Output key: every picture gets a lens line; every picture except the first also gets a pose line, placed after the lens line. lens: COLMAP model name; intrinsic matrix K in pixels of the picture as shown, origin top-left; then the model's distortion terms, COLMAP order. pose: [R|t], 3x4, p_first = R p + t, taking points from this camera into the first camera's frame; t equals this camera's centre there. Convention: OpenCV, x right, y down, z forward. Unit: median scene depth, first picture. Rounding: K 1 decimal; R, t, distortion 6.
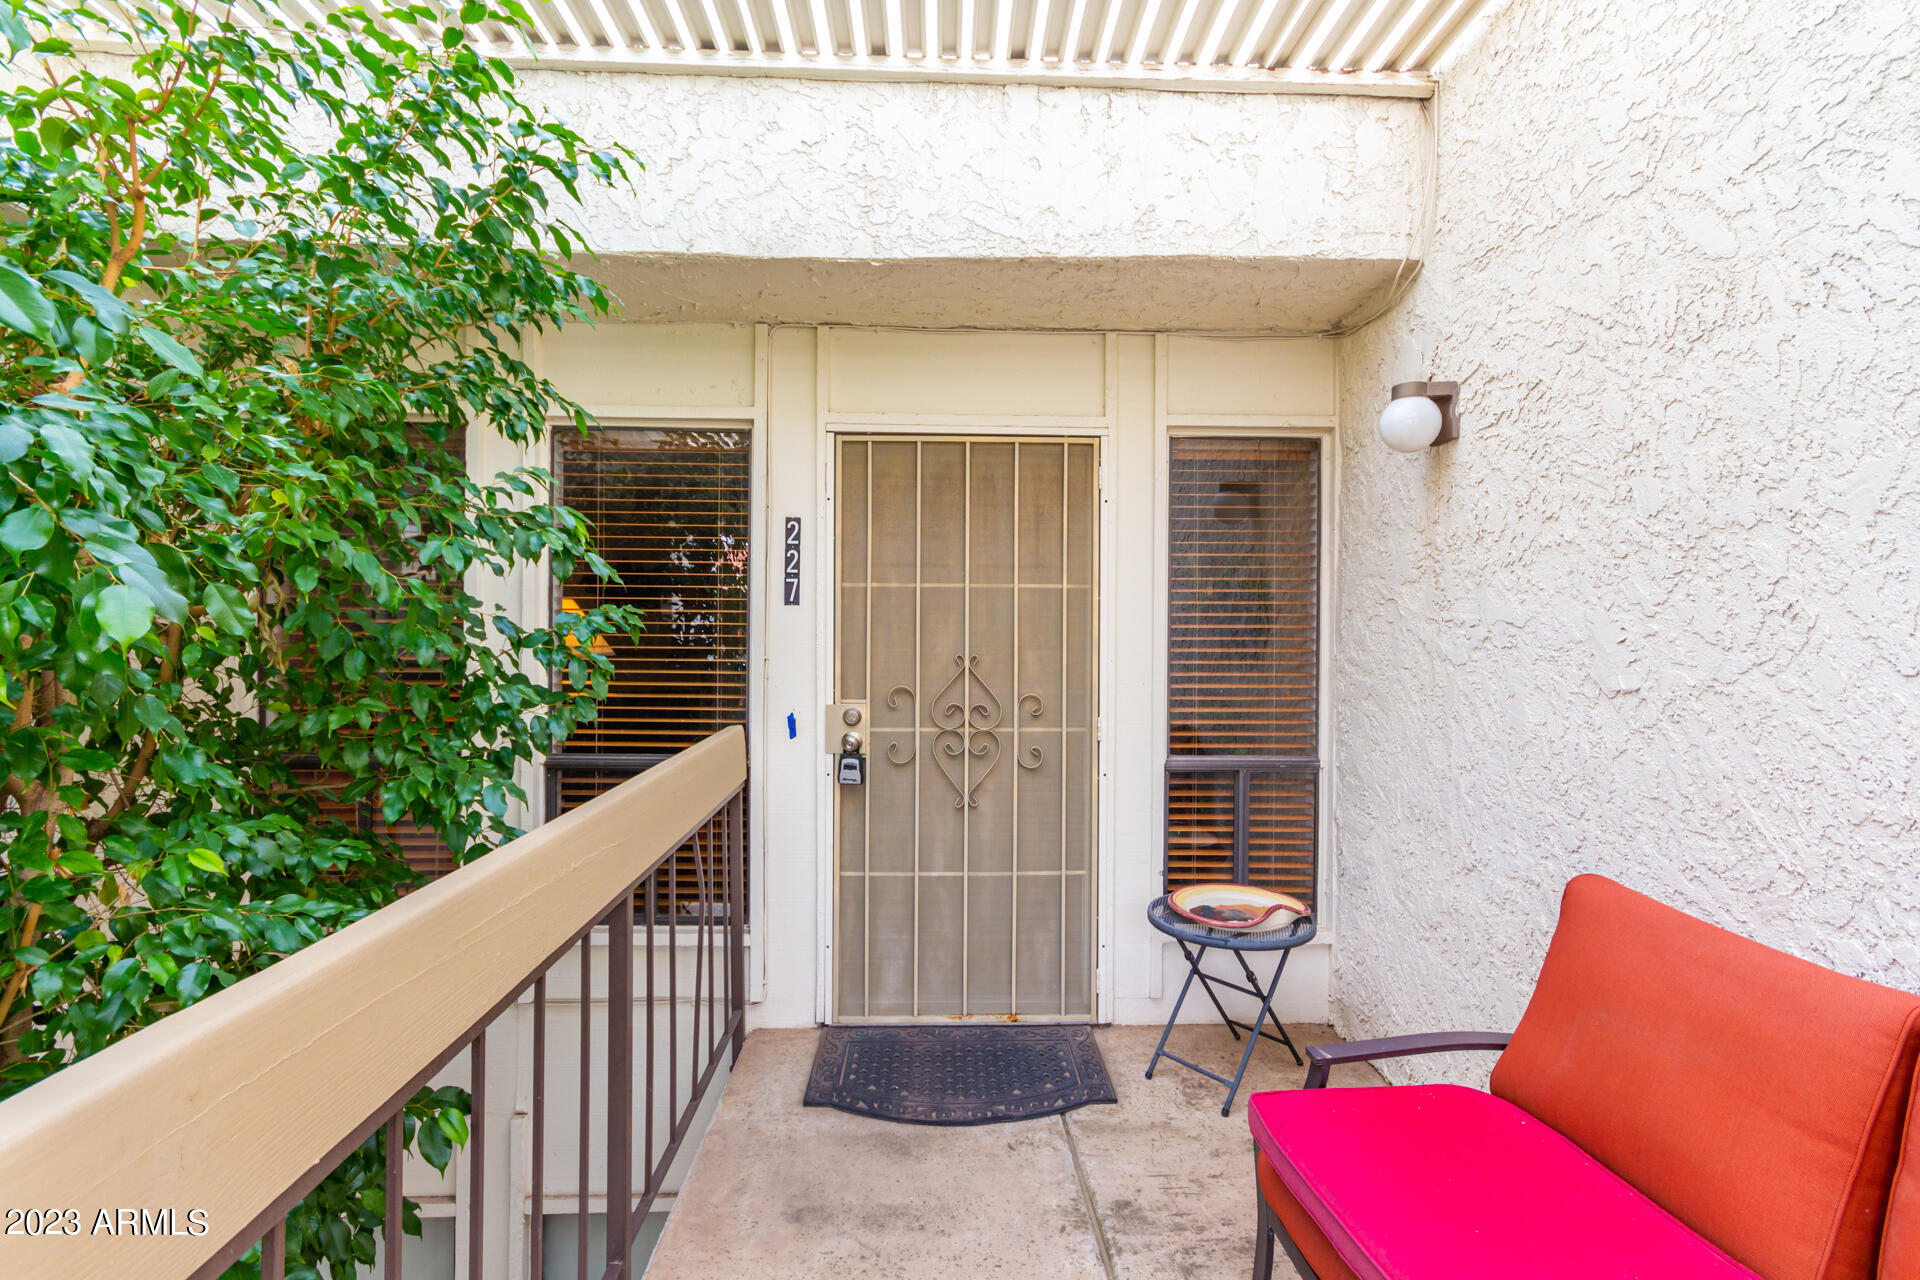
lens RADIAL K [[907.3, 0, 960.0], [0, 907.3, 640.0], [0, 0, 1]] dist [0.008961, 0.000947]
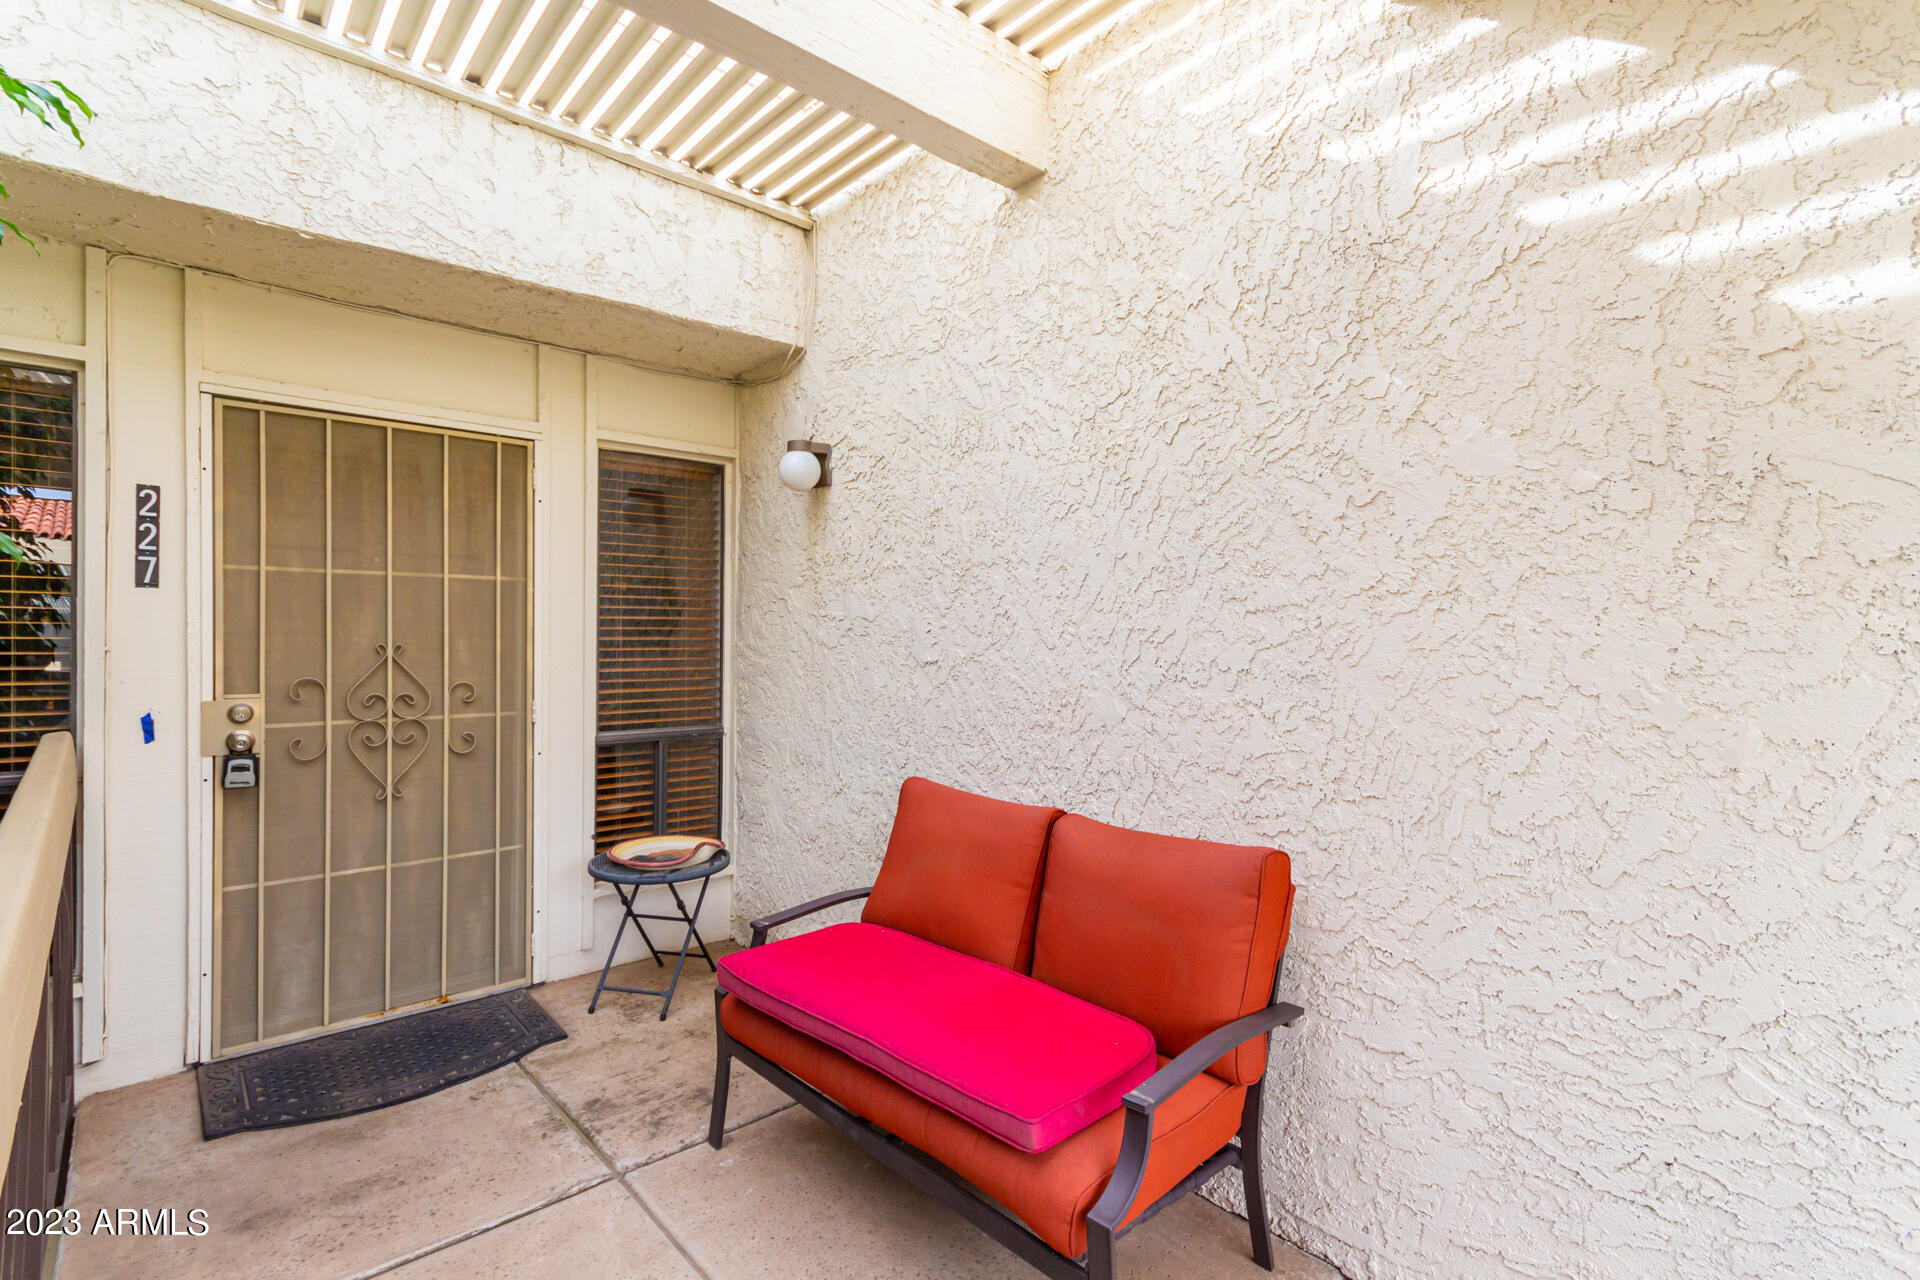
lens RADIAL K [[907.3, 0, 960.0], [0, 907.3, 640.0], [0, 0, 1]] dist [0.008961, 0.000947]
pose [[0.769317, -0.004688, 0.638851, -0.178834], [-0.002385, 0.999945, 0.010210, 0.000514], [-0.638863, -0.009378, 0.769263, -0.186337]]
